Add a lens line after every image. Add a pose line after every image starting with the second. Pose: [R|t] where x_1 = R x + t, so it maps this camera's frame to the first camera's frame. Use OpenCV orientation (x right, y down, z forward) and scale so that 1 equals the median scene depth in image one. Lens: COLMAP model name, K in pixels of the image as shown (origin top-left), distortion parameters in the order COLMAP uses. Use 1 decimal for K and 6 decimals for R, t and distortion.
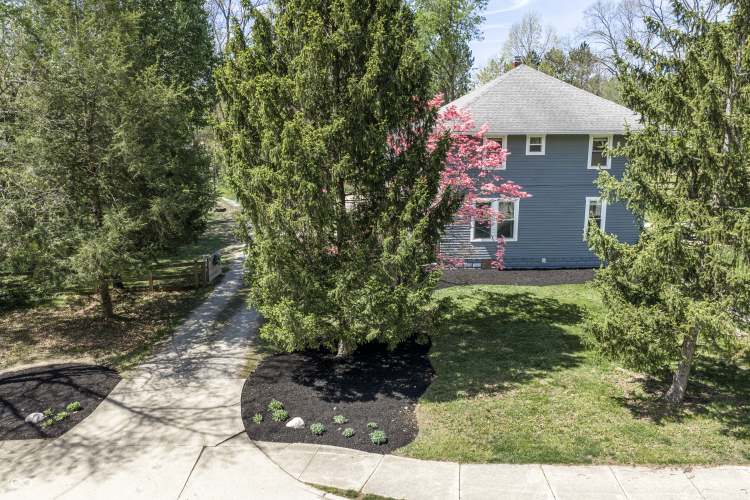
lens RADIAL K [[618.9, 0, 375.0], [0, 618.9, 250.0], [0, 0, 1]] dist [0.047457, -0.082336]
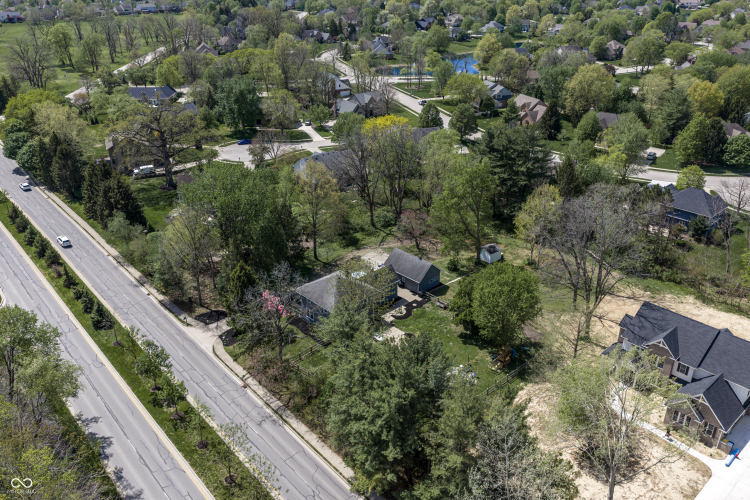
lens RADIAL K [[618.9, 0, 375.0], [0, 618.9, 250.0], [0, 0, 1]] dist [0.047457, -0.082336]
pose [[0.647389, 0.341968, -0.681135, 5.197195], [-0.179147, 0.936928, 0.300120, -2.929589], [0.740806, -0.072271, 0.667819, -2.251288]]
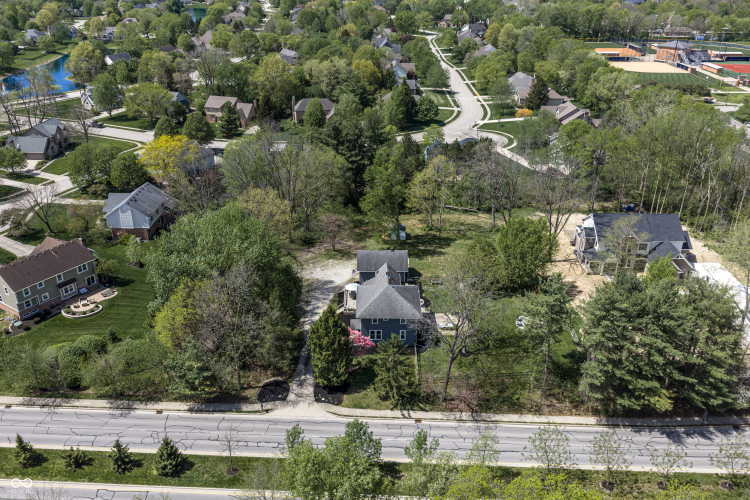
lens RADIAL K [[618.9, 0, 375.0], [0, 618.9, 250.0], [0, 0, 1]] dist [0.047457, -0.082336]
pose [[0.998773, 0.035049, -0.035000, 0.514658], [-0.026356, 0.974325, 0.223598, -2.395397], [0.041938, -0.222401, 0.974053, -4.354334]]
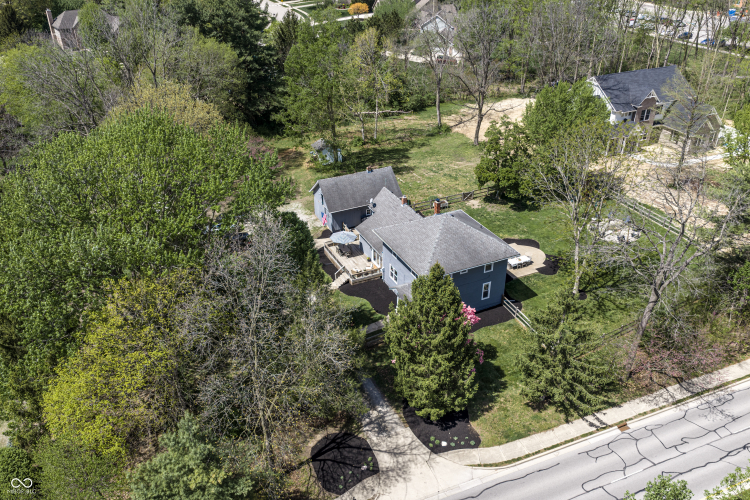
lens RADIAL K [[618.9, 0, 375.0], [0, 618.9, 250.0], [0, 0, 1]] dist [0.047457, -0.082336]
pose [[0.922530, -0.186307, 0.337976, -1.270421], [0.079831, 0.948939, 0.305191, -1.563701], [-0.377578, -0.254567, 0.890298, -1.351299]]
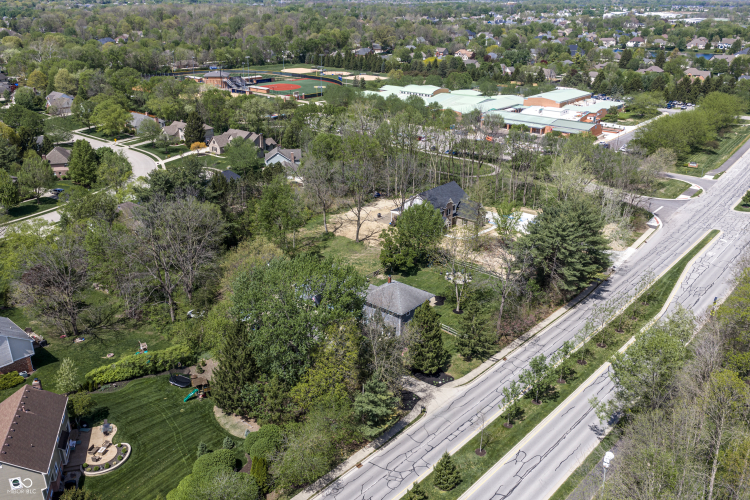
lens RADIAL K [[618.9, 0, 375.0], [0, 618.9, 250.0], [0, 0, 1]] dist [0.047457, -0.082336]
pose [[0.680405, -0.265672, 0.682984, -4.691801], [0.151962, 0.962865, 0.223155, -2.644395], [-0.716908, -0.048048, 0.695510, -3.035789]]
